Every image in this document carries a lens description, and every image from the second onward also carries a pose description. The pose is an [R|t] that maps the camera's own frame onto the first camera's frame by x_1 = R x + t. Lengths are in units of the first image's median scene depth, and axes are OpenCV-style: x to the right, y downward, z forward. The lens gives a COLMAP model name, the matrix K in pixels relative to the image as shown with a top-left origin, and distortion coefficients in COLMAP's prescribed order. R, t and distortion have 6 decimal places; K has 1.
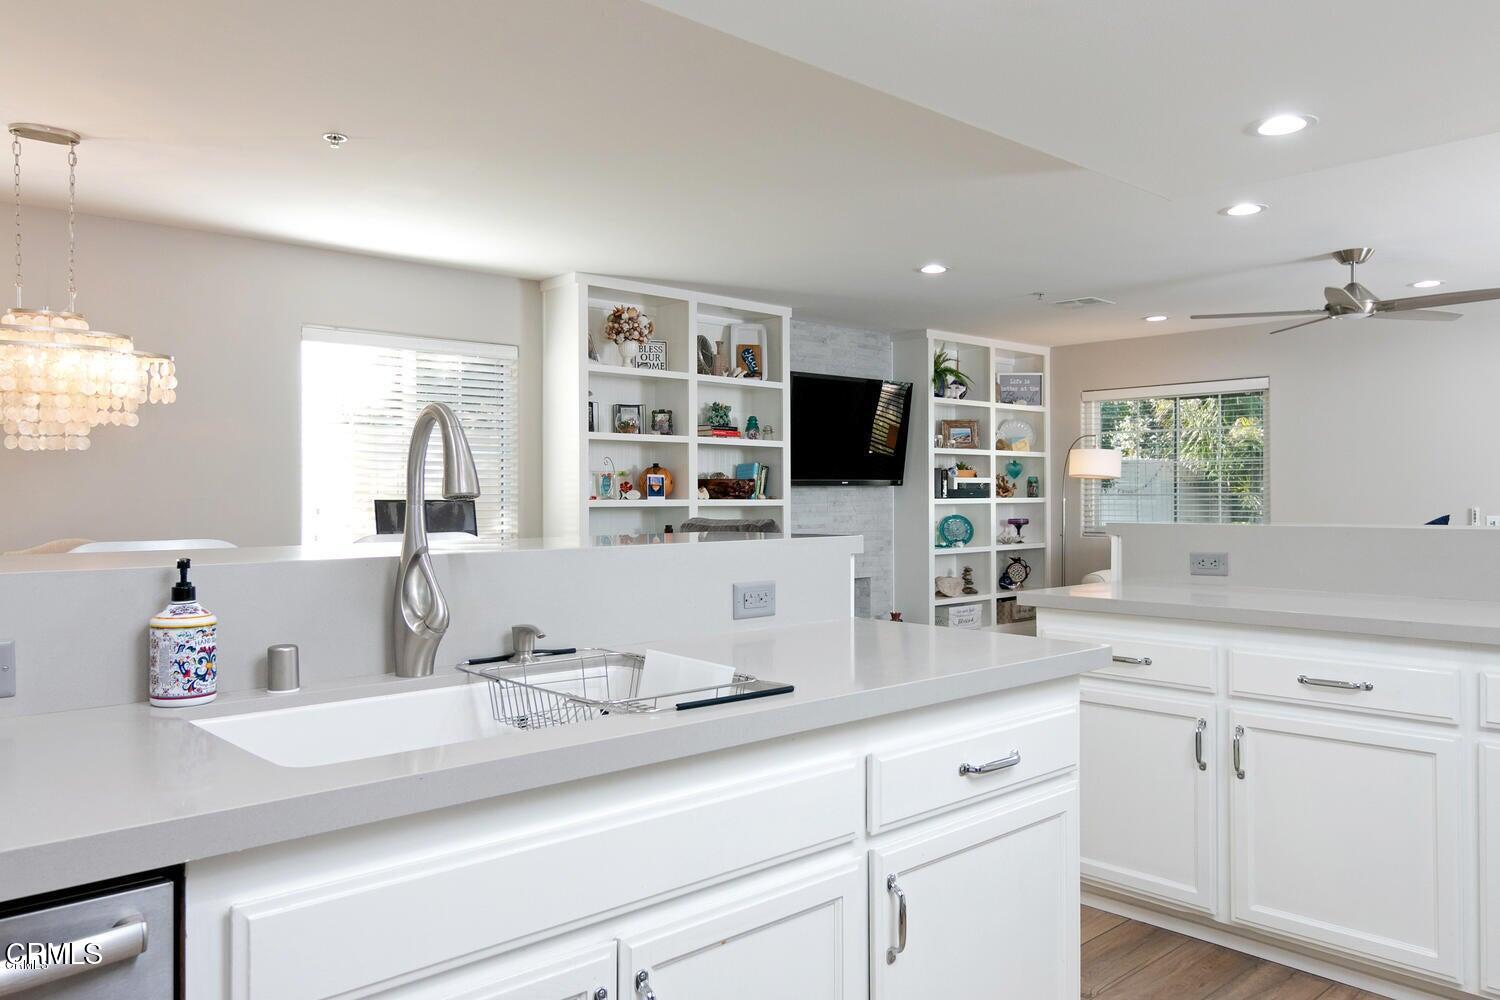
lens RADIAL K [[1095.3, 0, 750.0], [0, 1095.3, 500.0], [0, 0, 1]] dist [-0.004864, 0.000172]
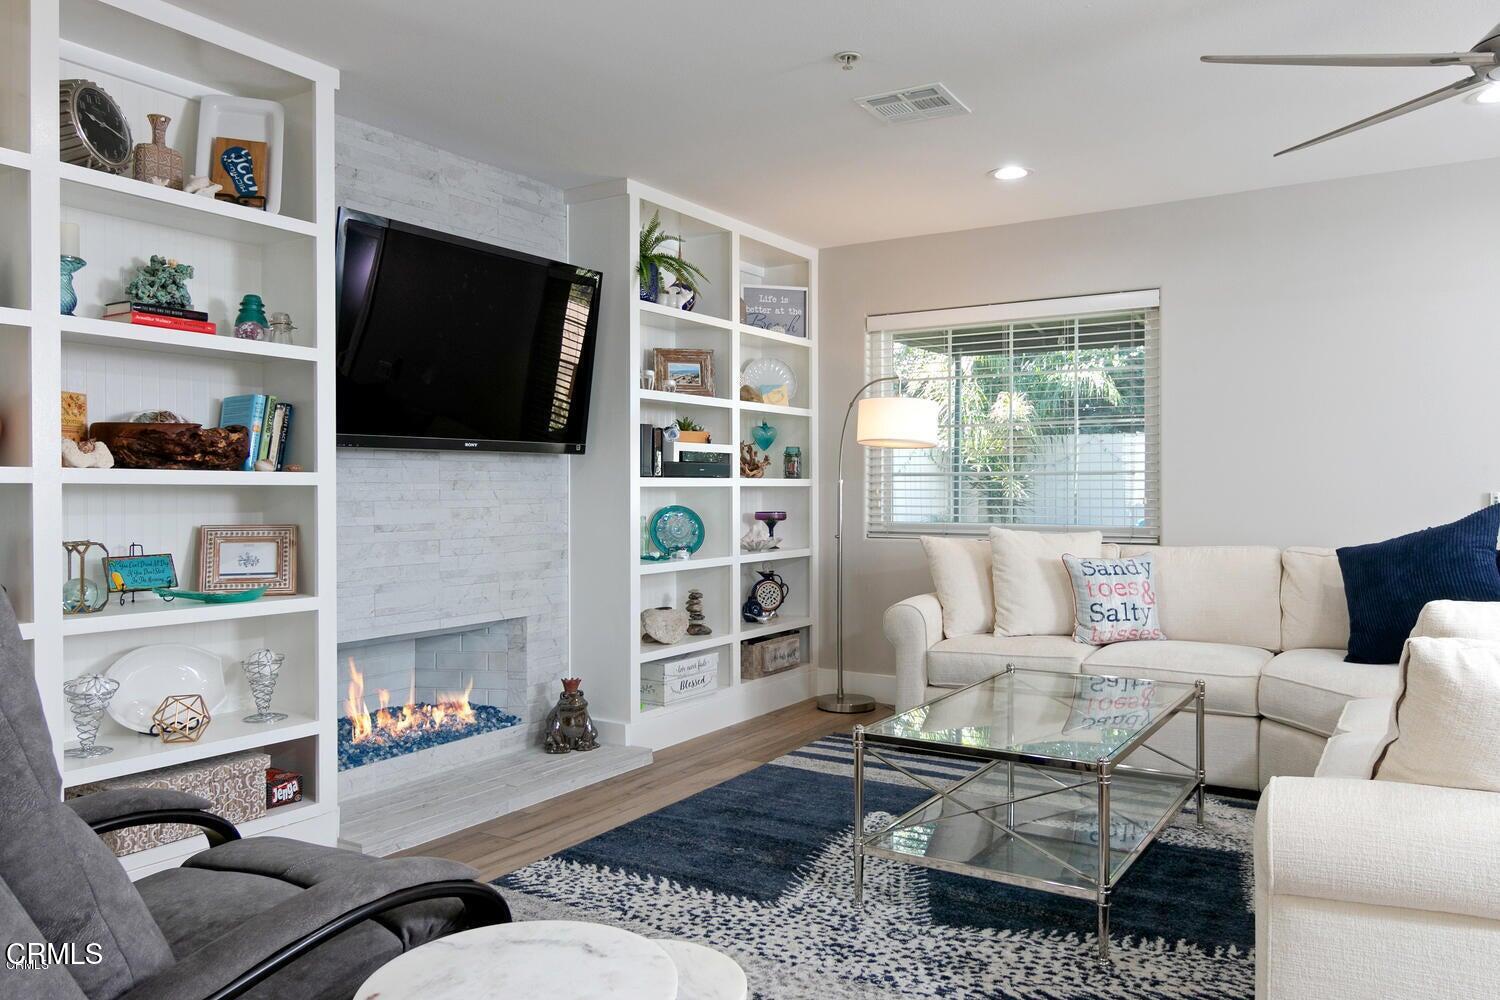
lens RADIAL K [[1095.3, 0, 750.0], [0, 1095.3, 500.0], [0, 0, 1]] dist [-0.004864, 0.000172]
pose [[0.967133, 0.000481, 0.254271, 0.074742], [-0.002247, 0.999975, 0.006654, 0.006489], [-0.254261, -0.007007, 0.967110, 0.410945]]
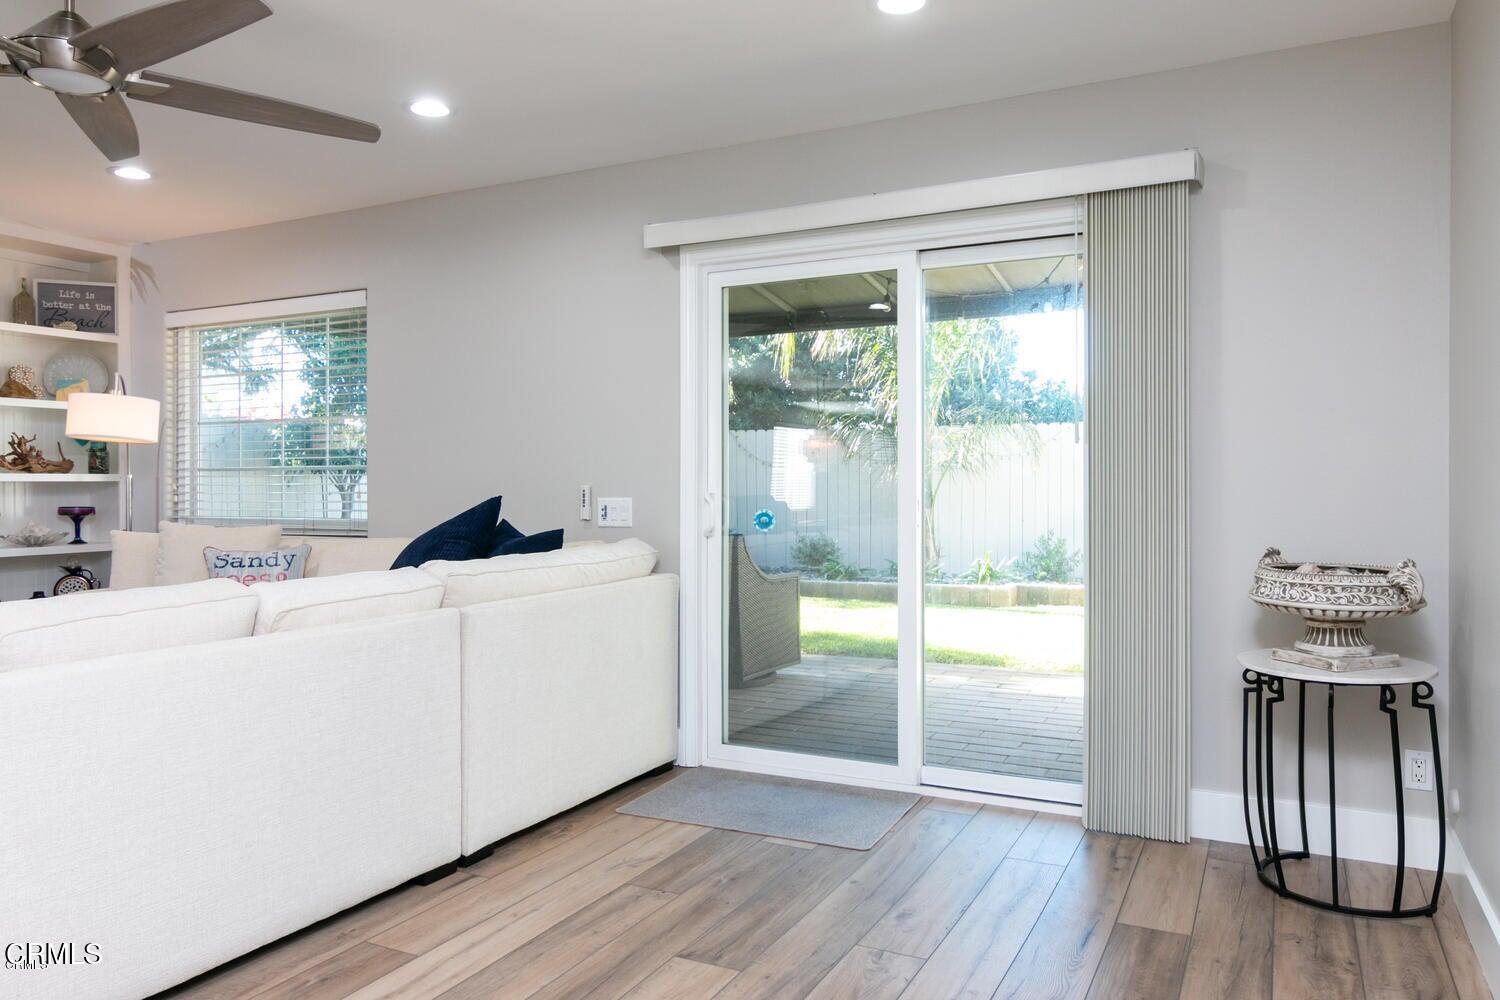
lens RADIAL K [[1056.1, 0, 750.0], [0, 1056.1, 500.0], [0, 0, 1]] dist [0.003155, 0.004848]
pose [[0.936360, -0.016813, 0.350639, 0.433762], [0.007558, 0.999586, 0.027747, -0.001437], [-0.350961, -0.023331, 0.936099, 0.295873]]
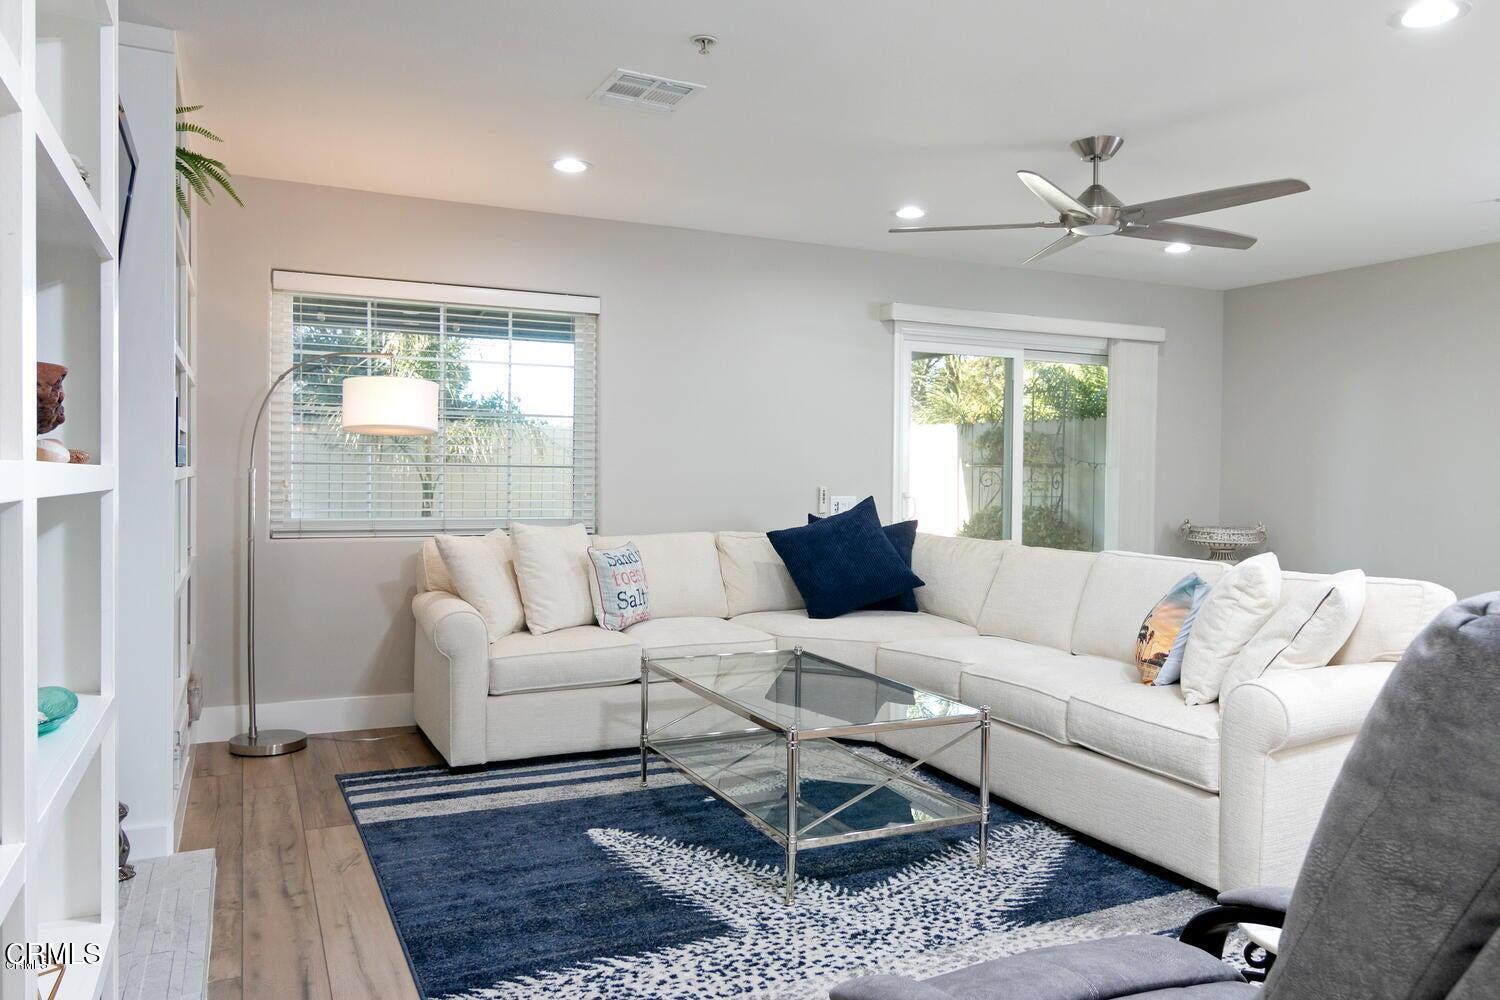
lens RADIAL K [[1095.3, 0, 750.0], [0, 1095.3, 500.0], [0, 0, 1]] dist [-0.004864, 0.000172]
pose [[0.280780, -0.014733, 0.959659, -0.154486], [-0.011433, 0.999760, 0.018694, 0.001014], [-0.959704, -0.016221, 0.280544, 0.664411]]
